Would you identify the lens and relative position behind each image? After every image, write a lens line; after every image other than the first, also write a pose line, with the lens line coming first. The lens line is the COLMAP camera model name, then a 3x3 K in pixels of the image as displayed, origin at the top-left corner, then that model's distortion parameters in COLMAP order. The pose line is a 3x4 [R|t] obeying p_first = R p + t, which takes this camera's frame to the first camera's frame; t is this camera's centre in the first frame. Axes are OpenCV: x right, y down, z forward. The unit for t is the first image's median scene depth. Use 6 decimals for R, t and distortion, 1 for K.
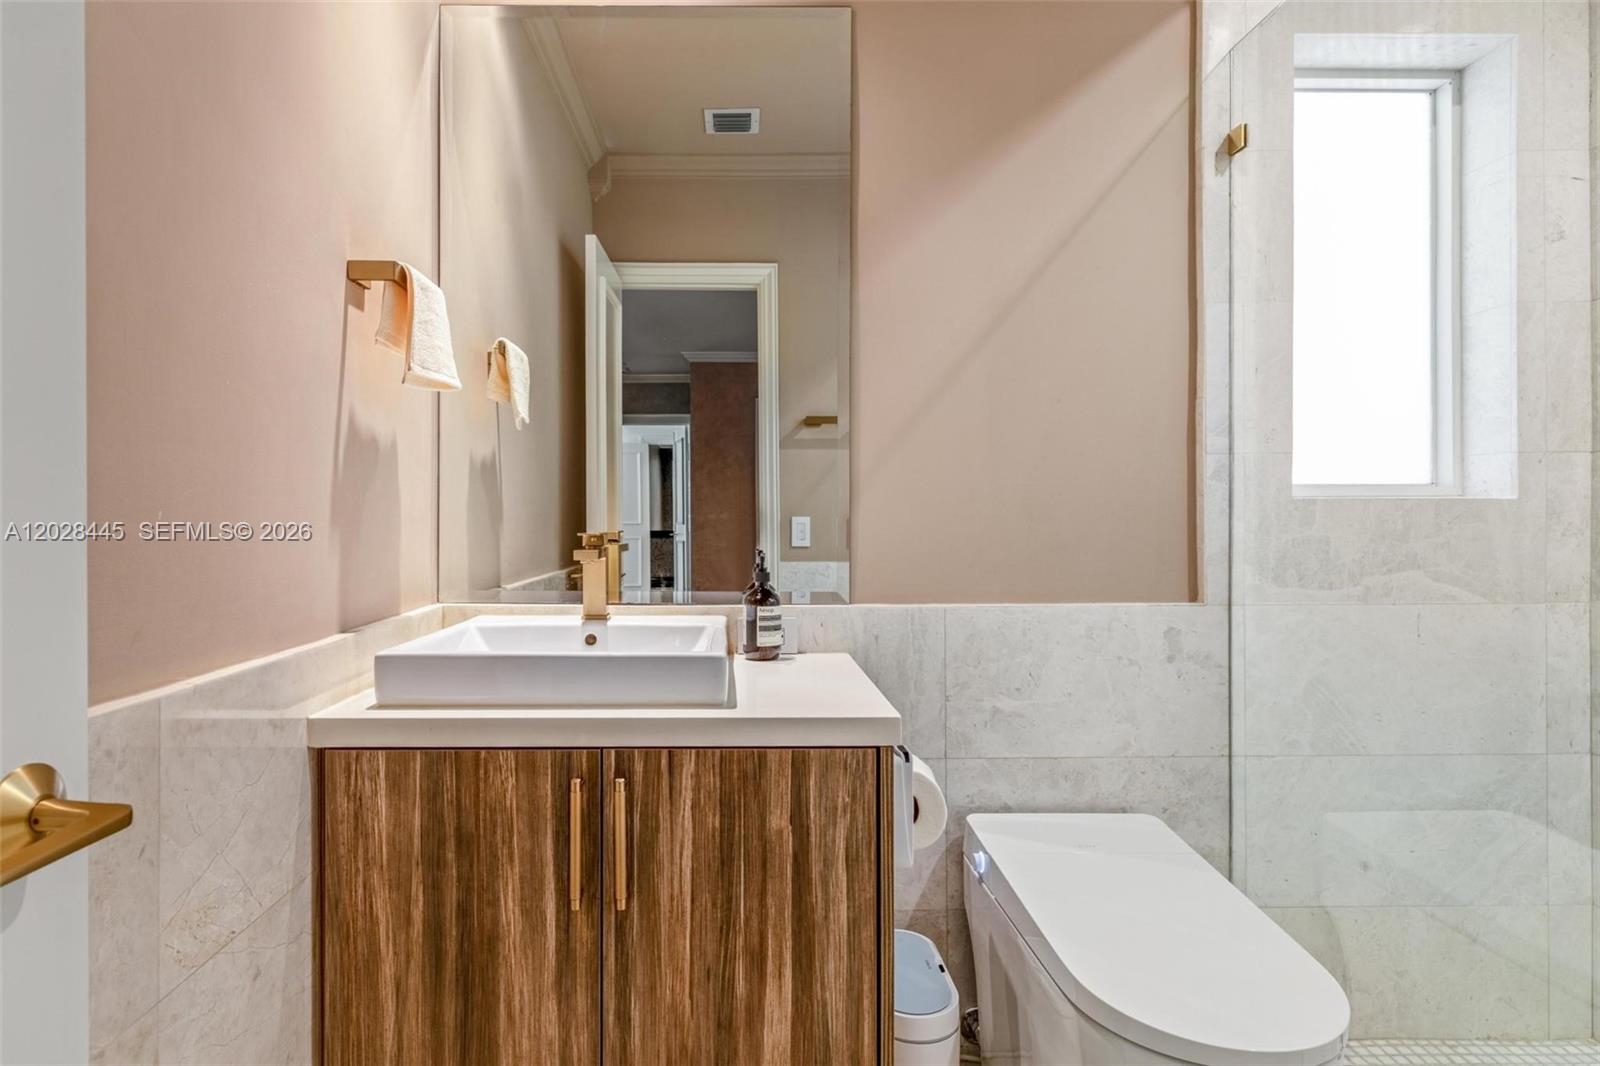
lens RADIAL K [[892.4, 0, 799.3], [0, 892.4, 534.0], [0, 0, 1]] dist [-0.006030, 0.003460]
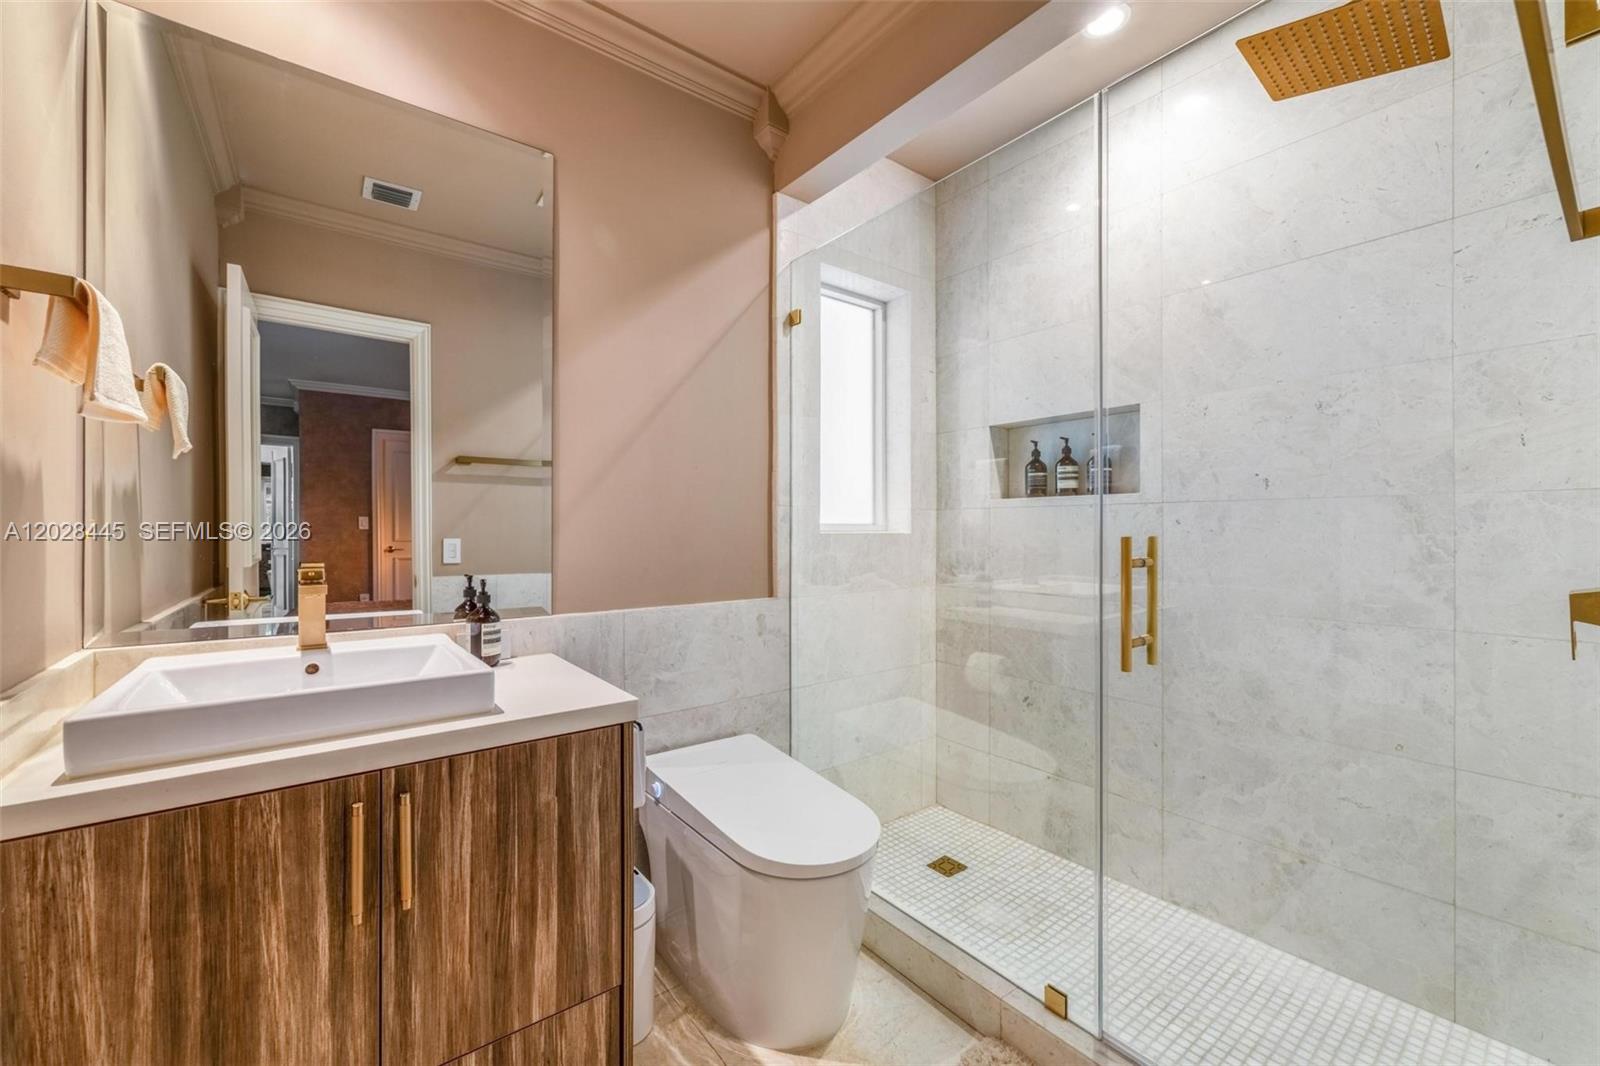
lens RADIAL K [[641.9, 0, 800.8], [0, 641.9, 533.3], [0, 0, 1]] dist [-0.001969, 0.000166]
pose [[0.795212, -0.001407, 0.606330, -0.230336], [0.000299, 0.999998, 0.001928, -0.043526], [-0.606332, -0.001352, 0.795211, 0.041190]]
